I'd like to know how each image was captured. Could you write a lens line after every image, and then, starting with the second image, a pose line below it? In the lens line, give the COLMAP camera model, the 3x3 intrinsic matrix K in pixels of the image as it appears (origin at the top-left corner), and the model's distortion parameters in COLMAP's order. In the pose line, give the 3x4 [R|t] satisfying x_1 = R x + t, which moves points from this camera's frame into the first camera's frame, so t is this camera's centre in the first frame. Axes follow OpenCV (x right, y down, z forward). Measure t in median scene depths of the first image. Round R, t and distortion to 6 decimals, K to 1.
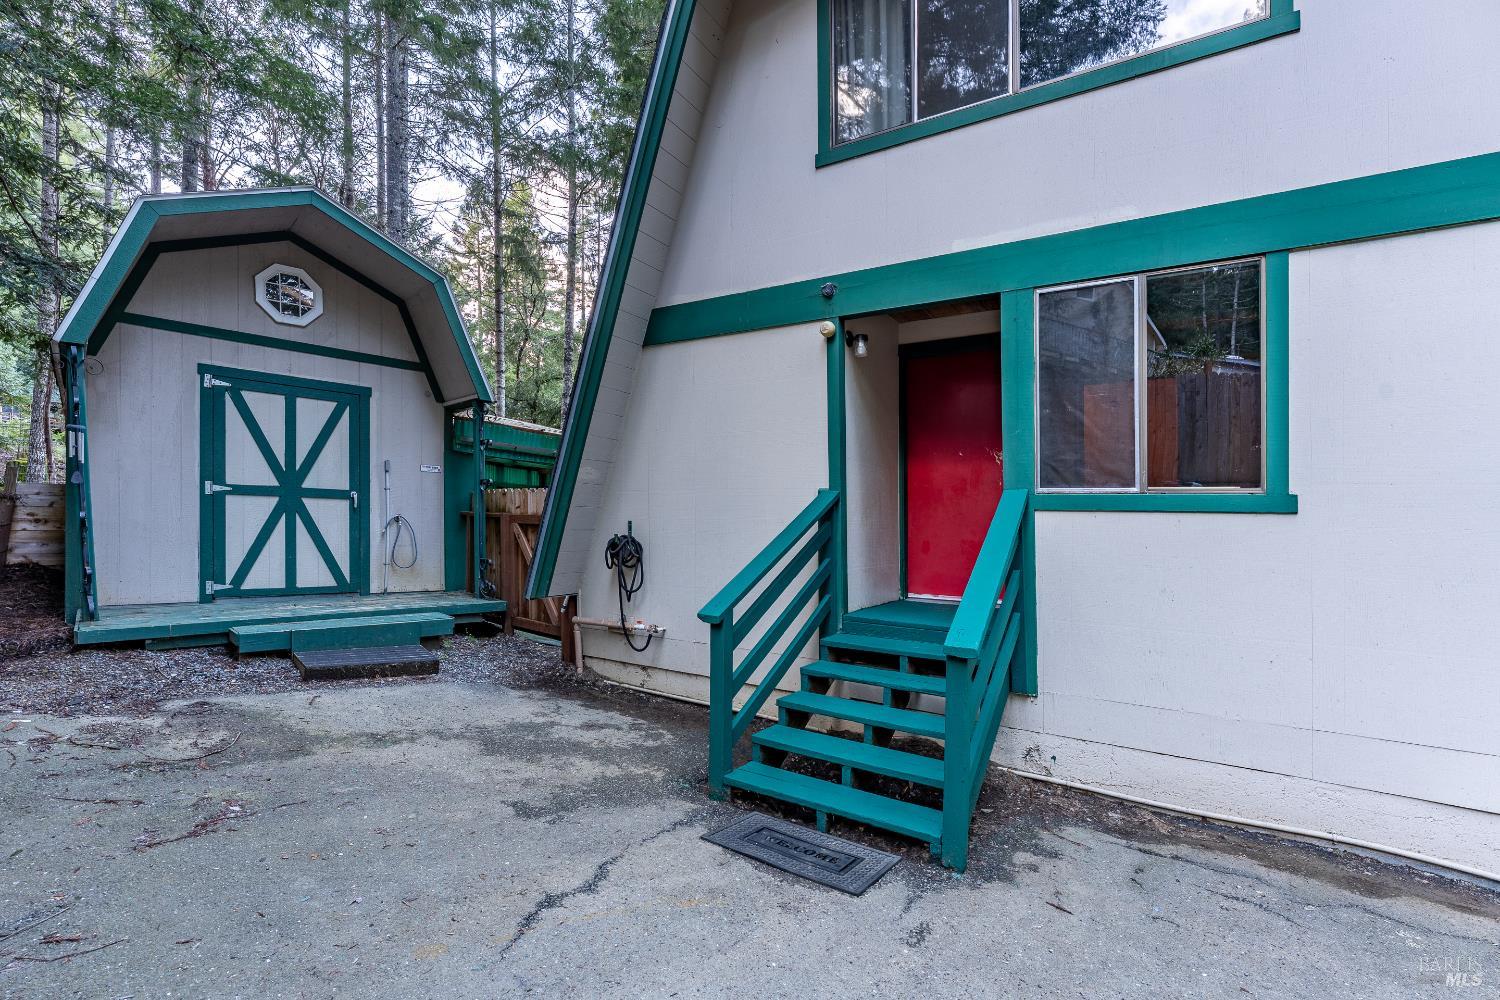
lens RADIAL K [[698.1, 0, 745.5], [0, 698.1, 494.5], [0, 0, 1]] dist [-0.002760, -0.000210]
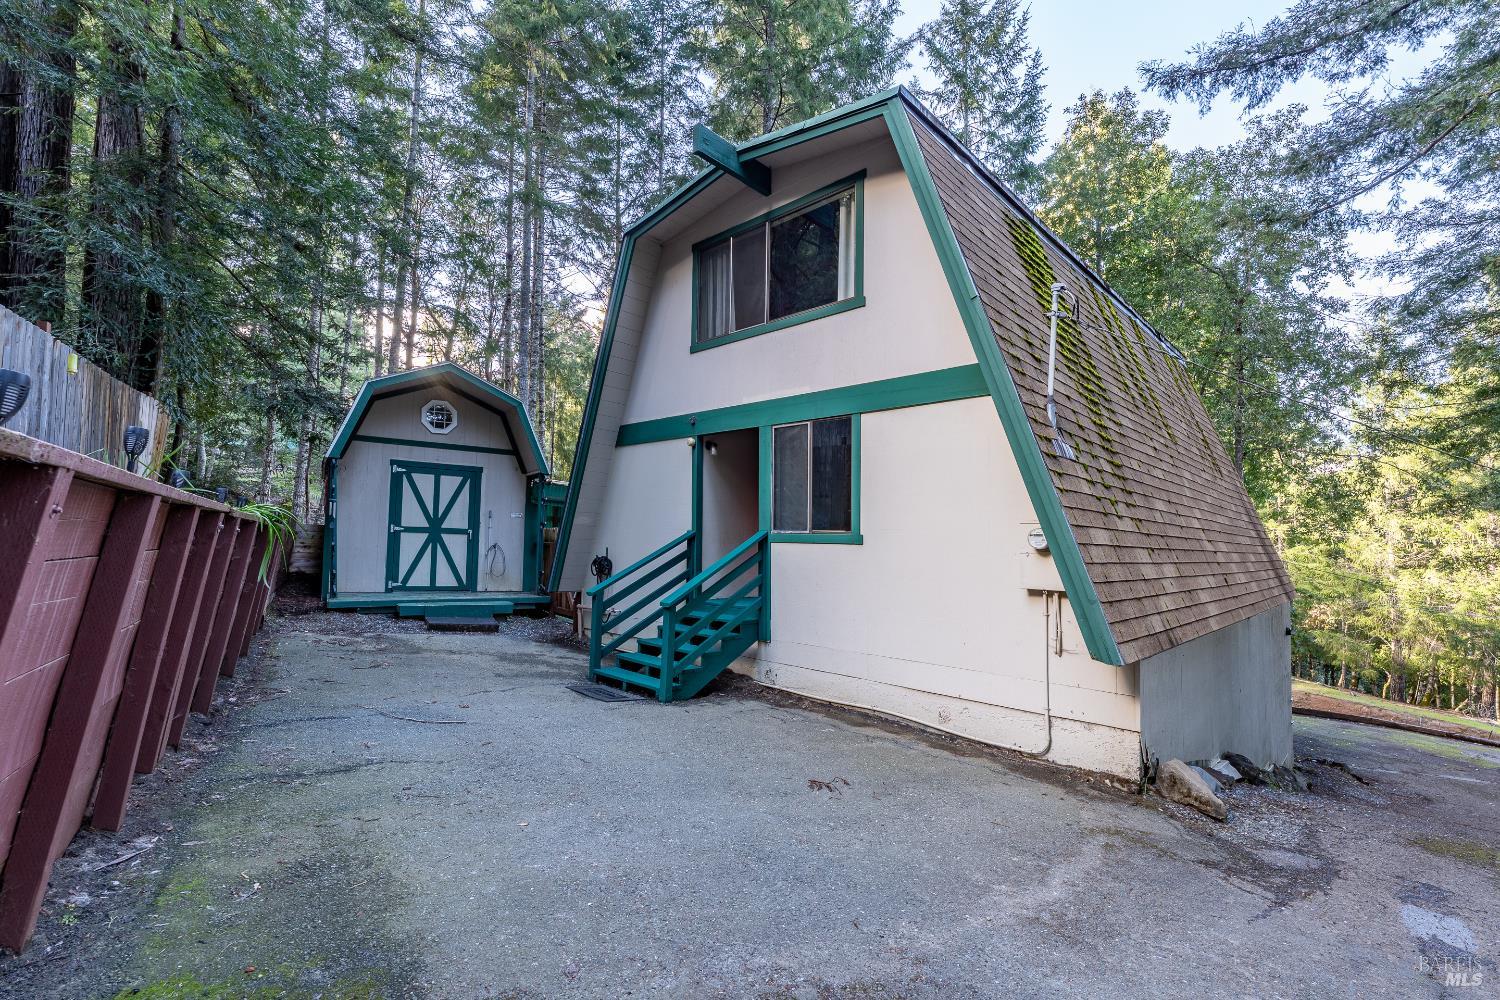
lens RADIAL K [[665.5, 0, 748.1], [0, 665.5, 462.0], [0, 0, 1]] dist [-0.002744, -0.000719]
pose [[0.982330, -0.021160, -0.185958, 0.574906], [0.004189, 0.995825, -0.091188, -0.025630], [0.187112, 0.088797, 0.978317, -0.661572]]
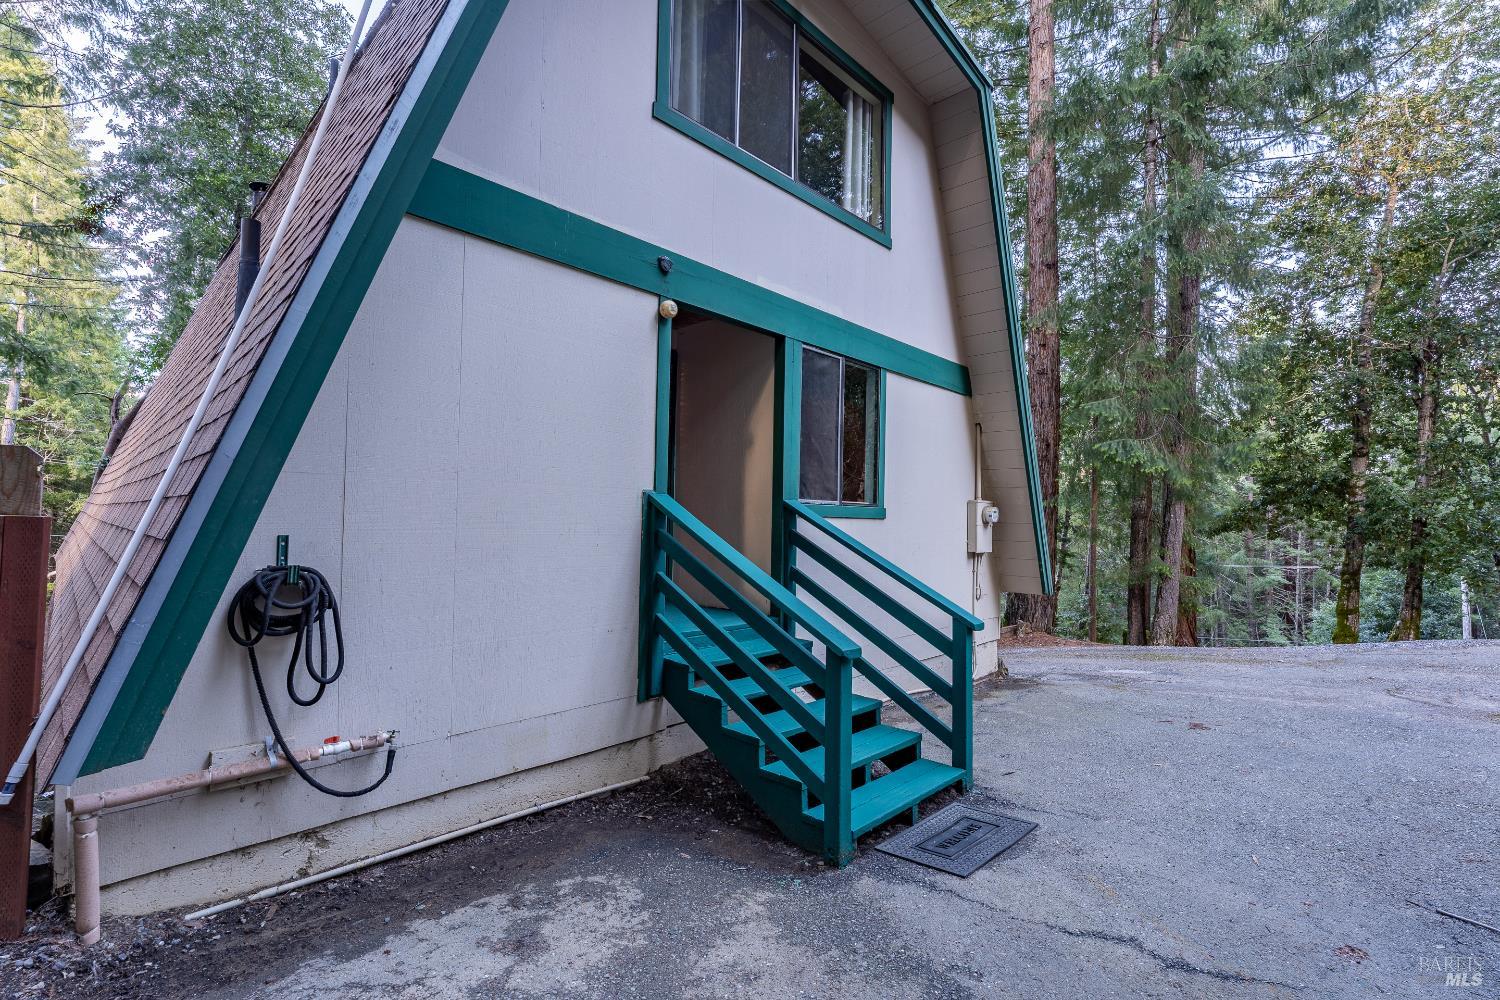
lens RADIAL K [[665.5, 0, 748.1], [0, 665.5, 462.0], [0, 0, 1]] dist [-0.002744, -0.000719]
pose [[0.193073, 0.067538, 0.978857, -0.653750], [-0.046548, 0.997135, -0.059618, -0.000213], [-0.980080, -0.034053, 0.195663, 0.712401]]
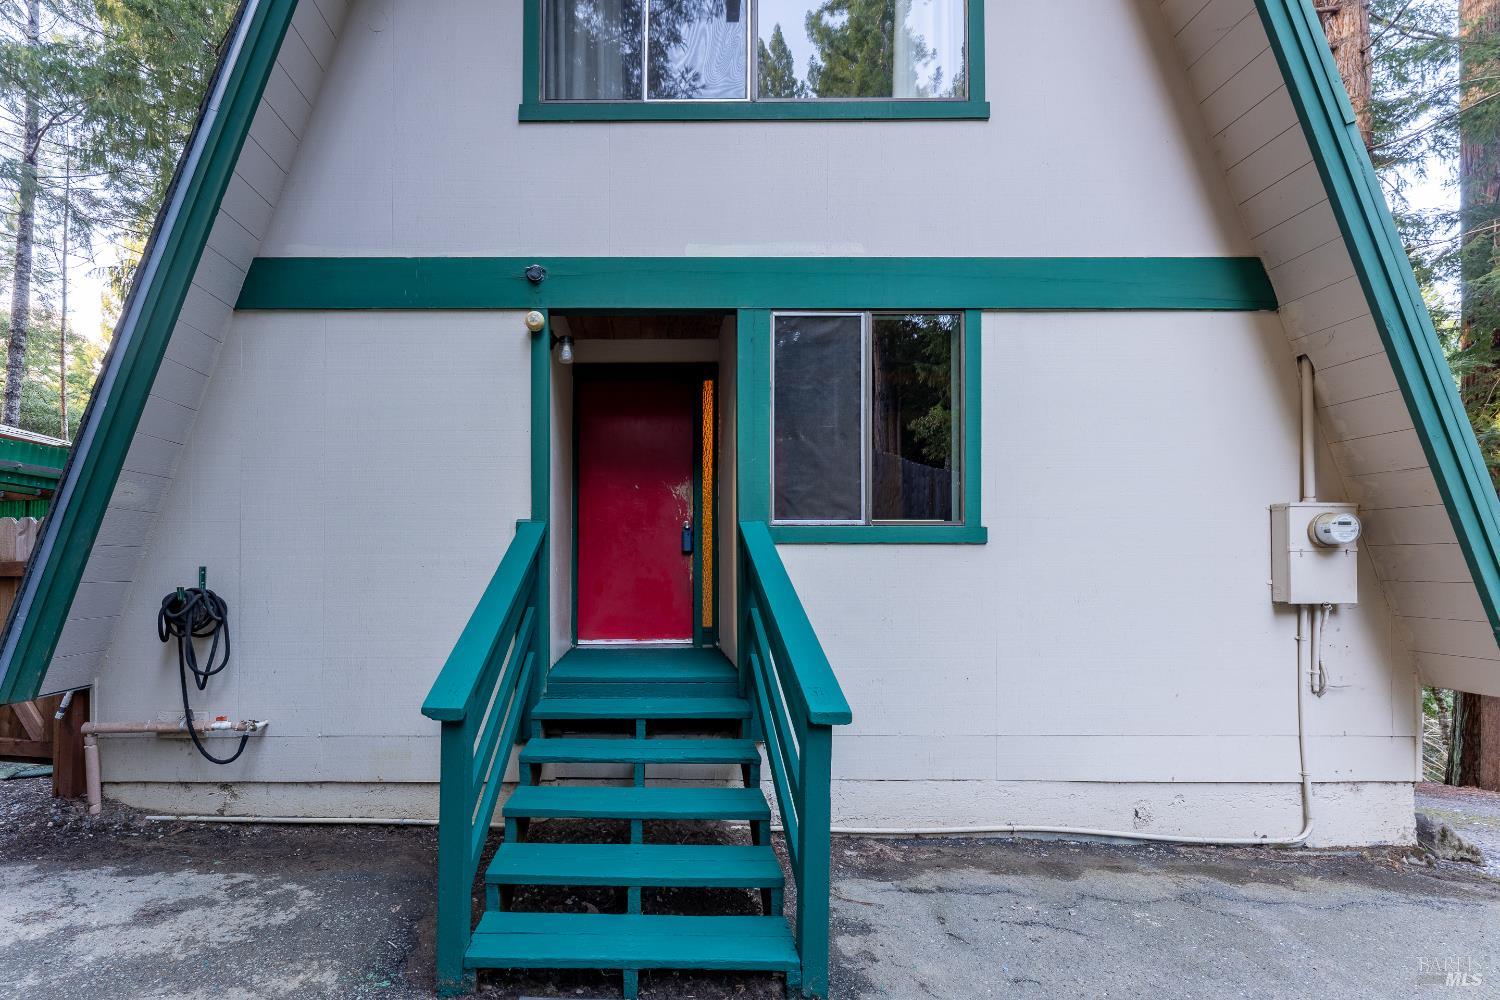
lens RADIAL K [[655.1, 0, 678.8], [0, 655.1, 520.4], [0, 0, 1]] dist [-0.002550, -0.000756]
pose [[0.843359, 0.013241, 0.537187, -0.139754], [0.000914, 0.999660, -0.026074, 0.011952], [-0.537349, 0.022481, 0.843060, 0.269208]]
